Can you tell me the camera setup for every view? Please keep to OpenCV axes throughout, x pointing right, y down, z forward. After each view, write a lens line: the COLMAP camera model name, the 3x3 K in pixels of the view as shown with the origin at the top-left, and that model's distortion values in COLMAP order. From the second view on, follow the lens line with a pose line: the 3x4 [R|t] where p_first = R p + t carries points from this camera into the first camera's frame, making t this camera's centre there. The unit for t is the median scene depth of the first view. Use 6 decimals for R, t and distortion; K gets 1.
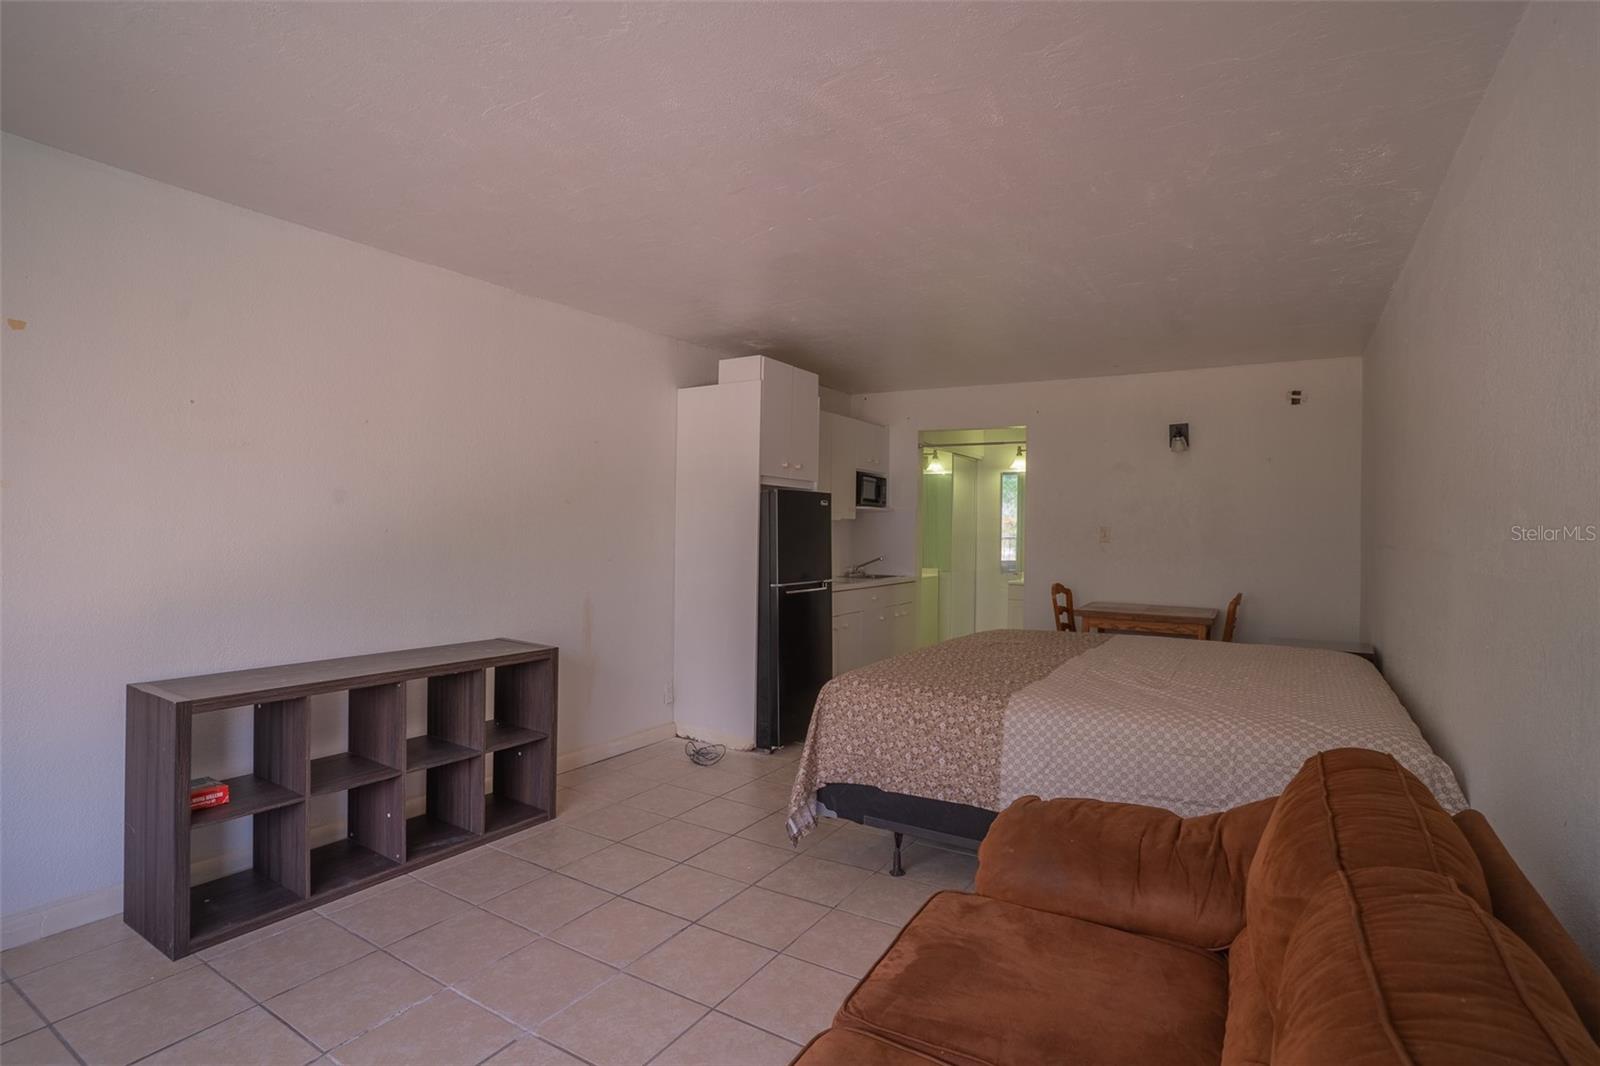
lens RADIAL K [[802.1, 0, 800.0], [0, 802.1, 533.0], [0, 0, 1]] dist [-0.019174, 0.000011]
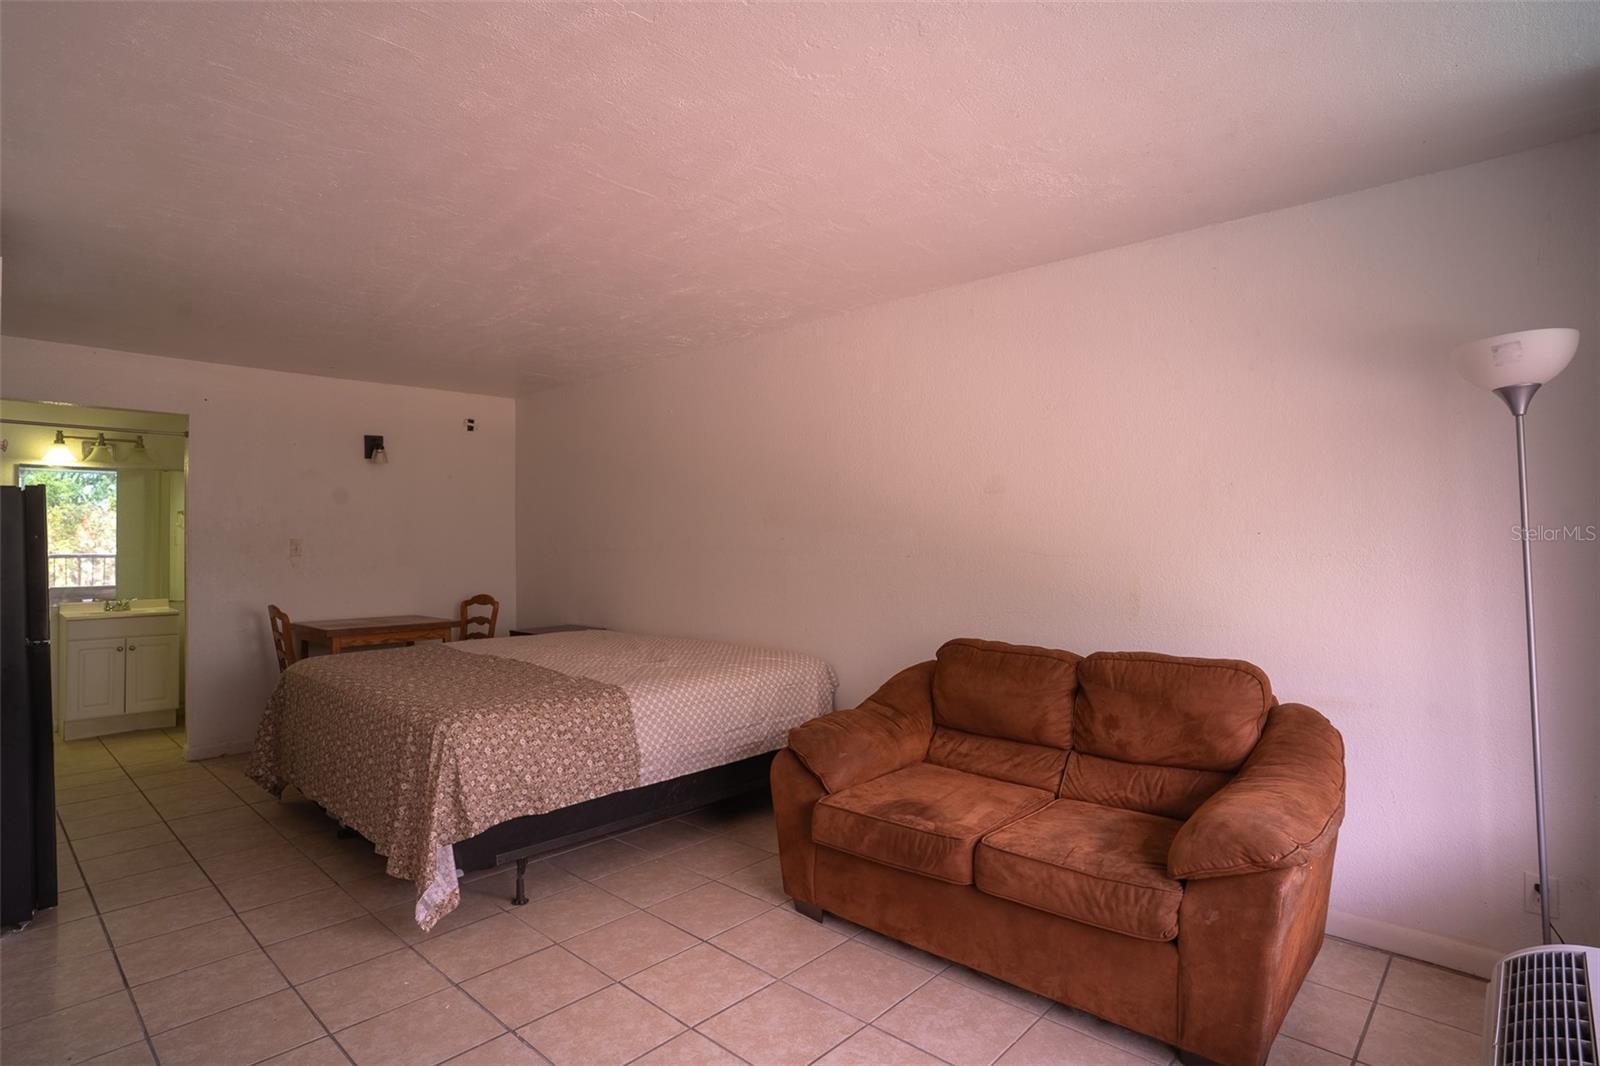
lens RADIAL K [[833.5, 0, 800.0], [0, 833.5, 533.0], [0, 0, 1]] dist [-0.000630, 0.000252]
pose [[0.230374, -0.009325, 0.973058, -0.795562], [0.017845, 0.999826, 0.005357, -0.018946], [-0.972939, 0.016131, 0.230500, 0.450000]]
